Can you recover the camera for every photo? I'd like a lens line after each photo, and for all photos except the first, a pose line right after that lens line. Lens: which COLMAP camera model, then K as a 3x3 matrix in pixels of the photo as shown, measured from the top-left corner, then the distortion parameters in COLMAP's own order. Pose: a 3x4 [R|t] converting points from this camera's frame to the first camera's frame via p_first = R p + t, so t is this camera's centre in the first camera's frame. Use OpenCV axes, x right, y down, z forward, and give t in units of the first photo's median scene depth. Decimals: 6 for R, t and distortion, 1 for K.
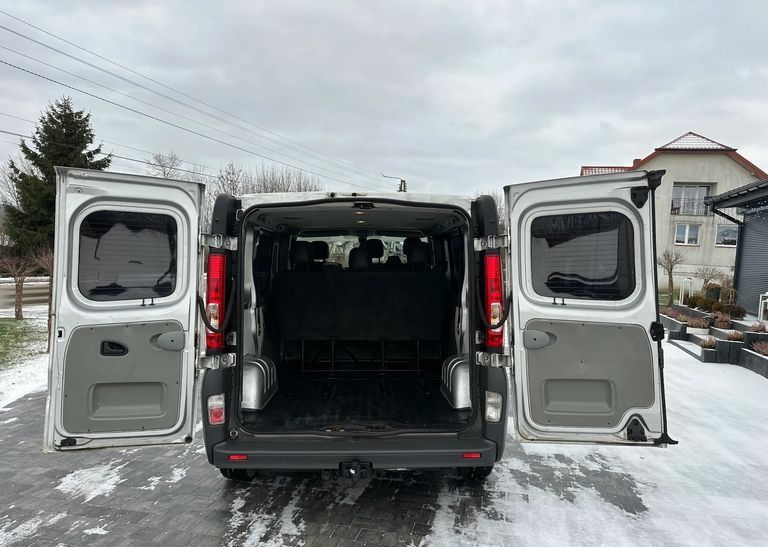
lens RADIAL K [[541.6, 0, 377.1], [0, 541.6, 290.0], [0, 0, 1]] dist [0.019574, -0.023154]
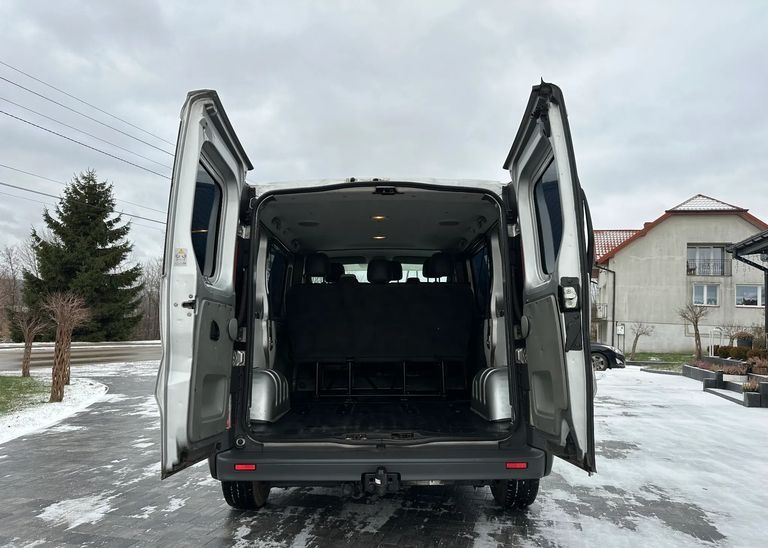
lens RADIAL K [[541.6, 0, 376.4], [0, 541.6, 285.1], [0, 0, 1]] dist [0.019574, -0.023154]
pose [[0.999707, -0.009296, -0.022351, -0.018896], [0.006074, 0.990121, -0.140084, 0.113799], [0.023433, 0.139907, 0.989887, 0.086481]]
